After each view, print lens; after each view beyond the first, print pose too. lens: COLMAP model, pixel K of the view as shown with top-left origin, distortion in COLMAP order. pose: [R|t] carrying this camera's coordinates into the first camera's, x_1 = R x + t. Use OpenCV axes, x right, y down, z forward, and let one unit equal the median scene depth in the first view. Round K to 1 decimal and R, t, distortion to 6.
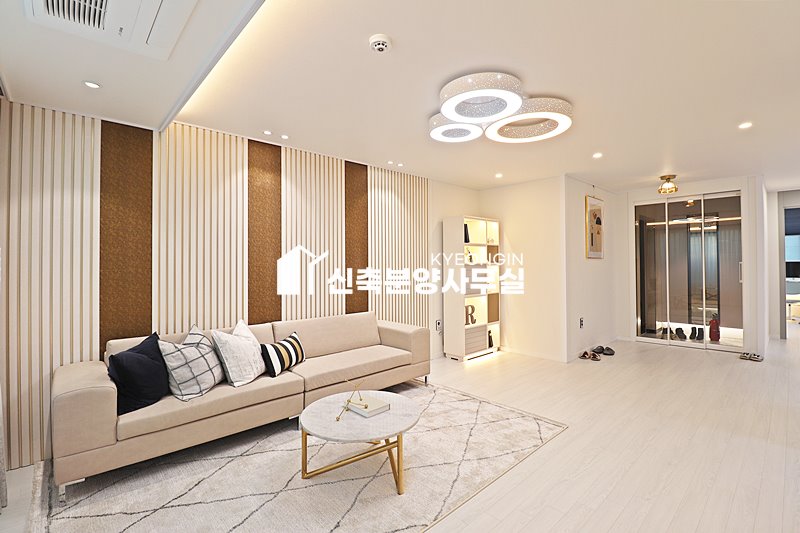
lens RADIAL K [[368.2, 0, 401.2], [0, 368.2, 258.6], [0, 0, 1]] dist [0.000833, -0.014584]
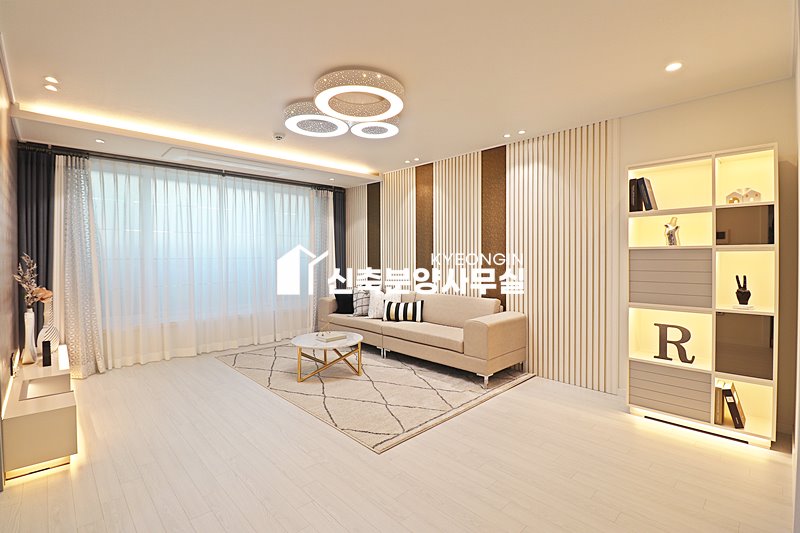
lens RADIAL K [[370.2, 0, 401.9], [0, 370.2, 259.6], [0, 0, 1]] dist [-0.000131, -0.014078]
pose [[0.023360, 0.019000, -0.999547, 0.895148], [0.016433, 0.999677, 0.019387, 0.017281], [0.999592, -0.016879, 0.023040, 0.745494]]
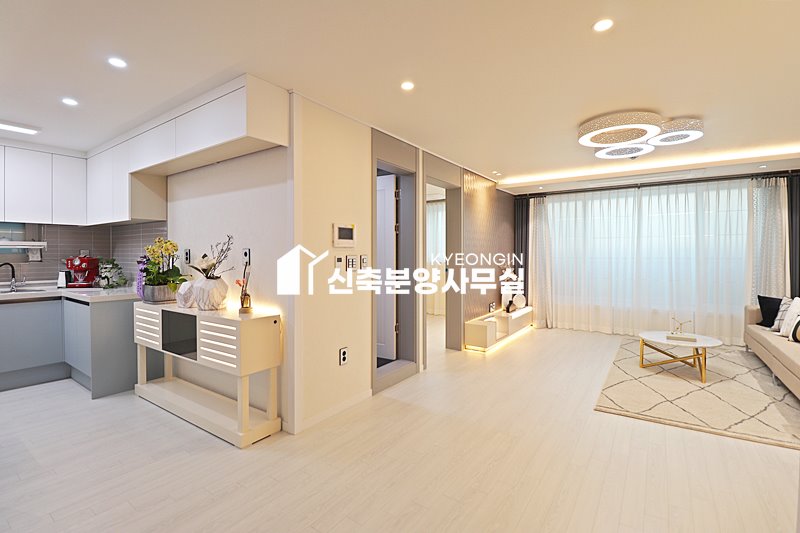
lens RADIAL K [[368.2, 0, 401.2], [0, 368.2, 258.6], [0, 0, 1]] dist [0.000833, -0.014584]
pose [[-0.975475, 0.012018, -0.219783, 0.872019], [0.011843, 0.999928, 0.002112, 0.014156], [0.219792, -0.000543, -0.975547, 1.363972]]
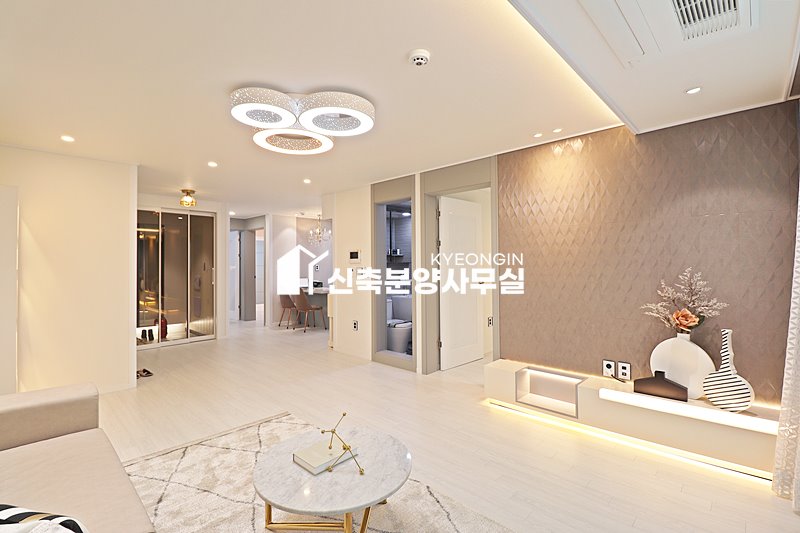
lens RADIAL K [[370.2, 0, 401.9], [0, 370.2, 259.6], [0, 0, 1]] dist [-0.000131, -0.014078]
pose [[-0.064262, 0.021202, 0.997708, -0.514026], [-0.003860, 0.999762, -0.021494, 0.006422], [-0.997926, -0.005233, -0.064165, 0.522052]]
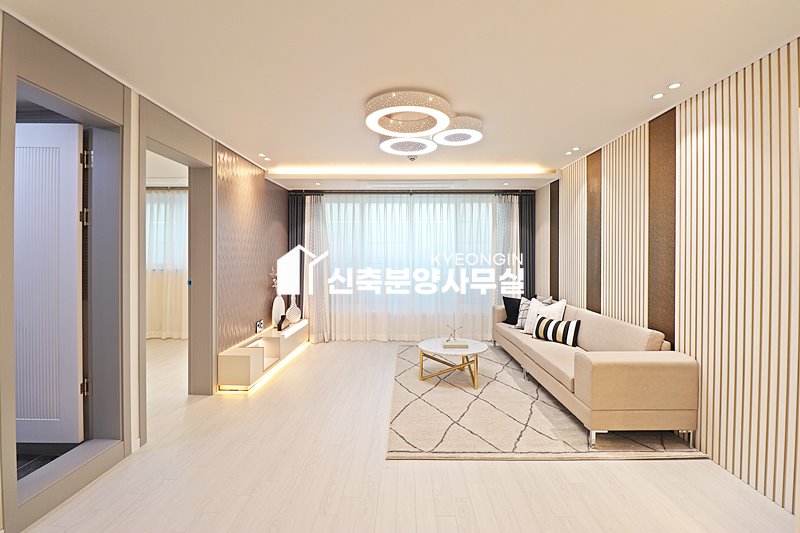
lens RADIAL K [[368.2, 0, 401.2], [0, 368.2, 258.6], [0, 0, 1]] dist [0.000833, -0.014584]
pose [[-0.688041, 0.007773, -0.725630, 0.736937], [0.011198, 0.999937, 0.000093, 0.005978], [0.725585, -0.008062, -0.688085, 1.146741]]
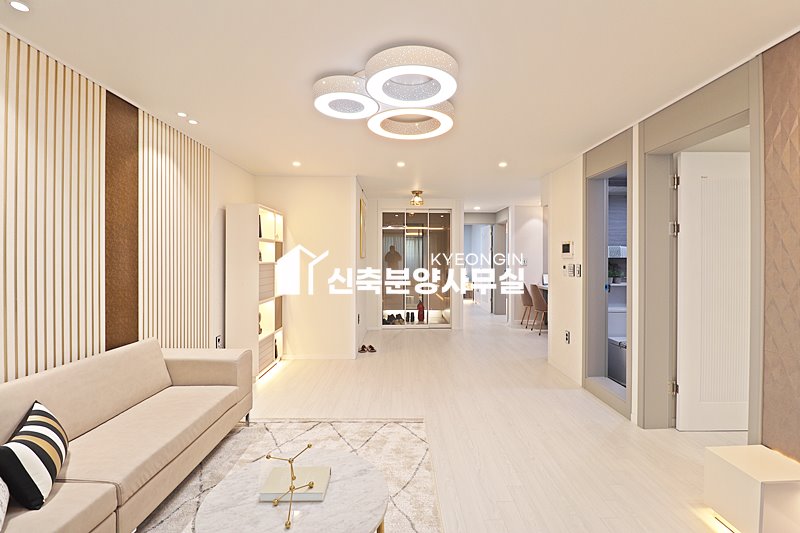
lens RADIAL K [[370.2, 0, 401.9], [0, 370.2, 259.6], [0, 0, 1]] dist [-0.000131, -0.014078]
pose [[0.672231, 0.005540, 0.740321, -0.268565], [-0.015217, 0.999864, 0.006335, -0.004545], [-0.740185, -0.015525, 0.672224, 0.248433]]
